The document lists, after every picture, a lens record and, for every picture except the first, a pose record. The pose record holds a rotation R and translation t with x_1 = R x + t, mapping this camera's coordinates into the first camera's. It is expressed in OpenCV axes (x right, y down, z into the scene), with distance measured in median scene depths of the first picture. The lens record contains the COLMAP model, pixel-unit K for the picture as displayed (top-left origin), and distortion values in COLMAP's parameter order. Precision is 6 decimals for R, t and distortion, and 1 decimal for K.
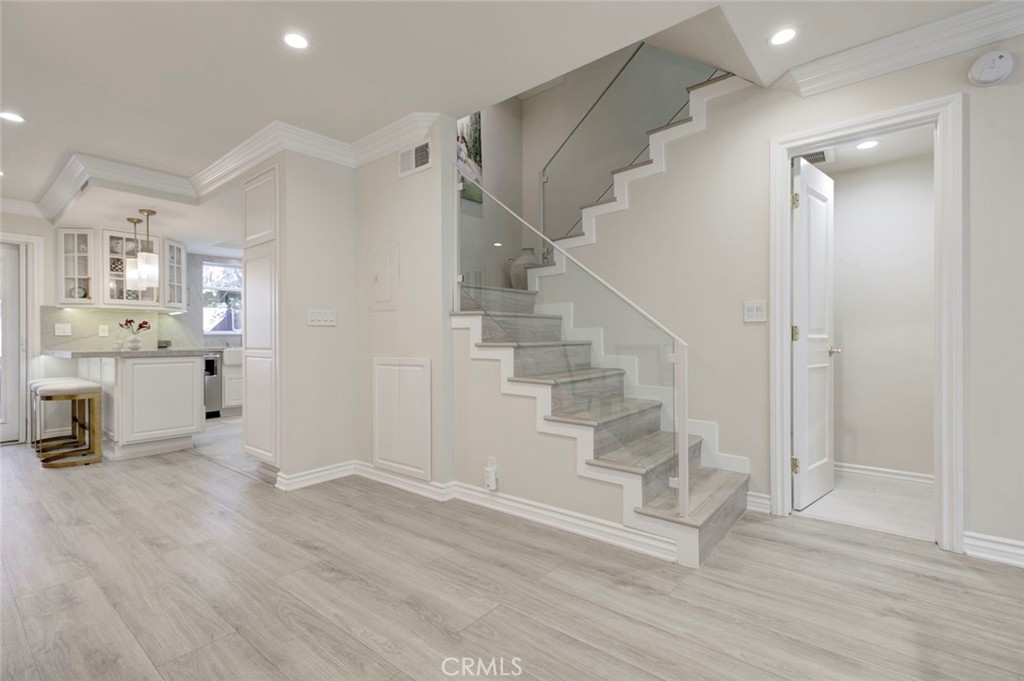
lens RADIAL K [[470.1, 0, 513.0], [0, 470.1, 341.4], [0, 0, 1]] dist [0.015019, -0.001776]
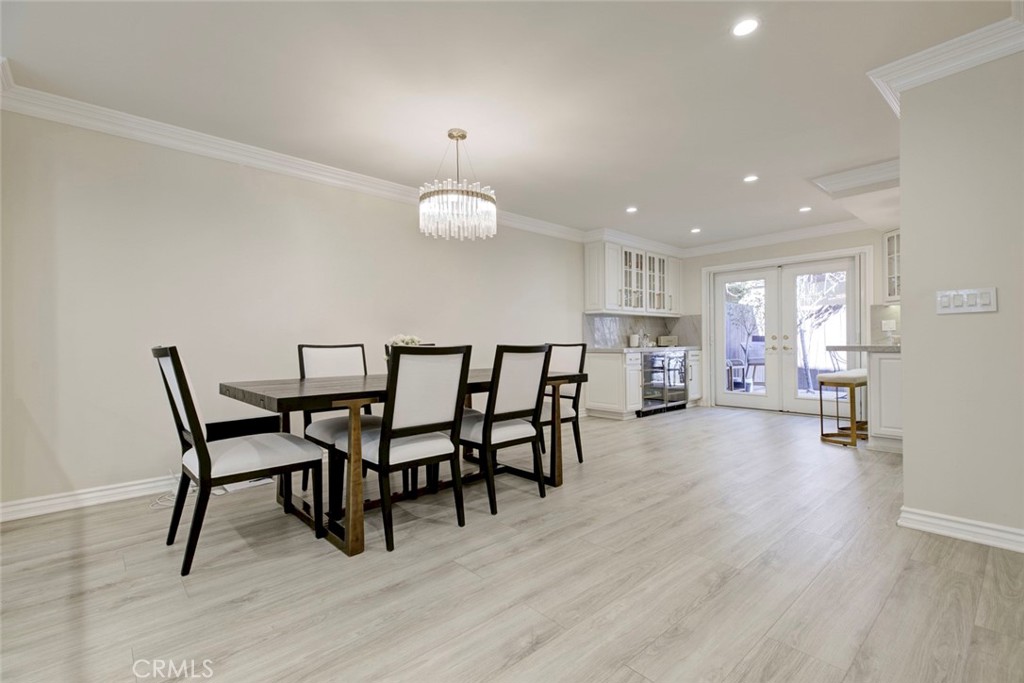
lens RADIAL K [[470.1, 0, 509.3], [0, 470.1, 339.3], [0, 0, 1]] dist [0.015019, -0.001776]
pose [[-0.161956, 0.003504, -0.986792, 0.571730], [0.006925, 0.999973, 0.002414, -0.002401], [0.986774, -0.006442, -0.161976, 0.665146]]
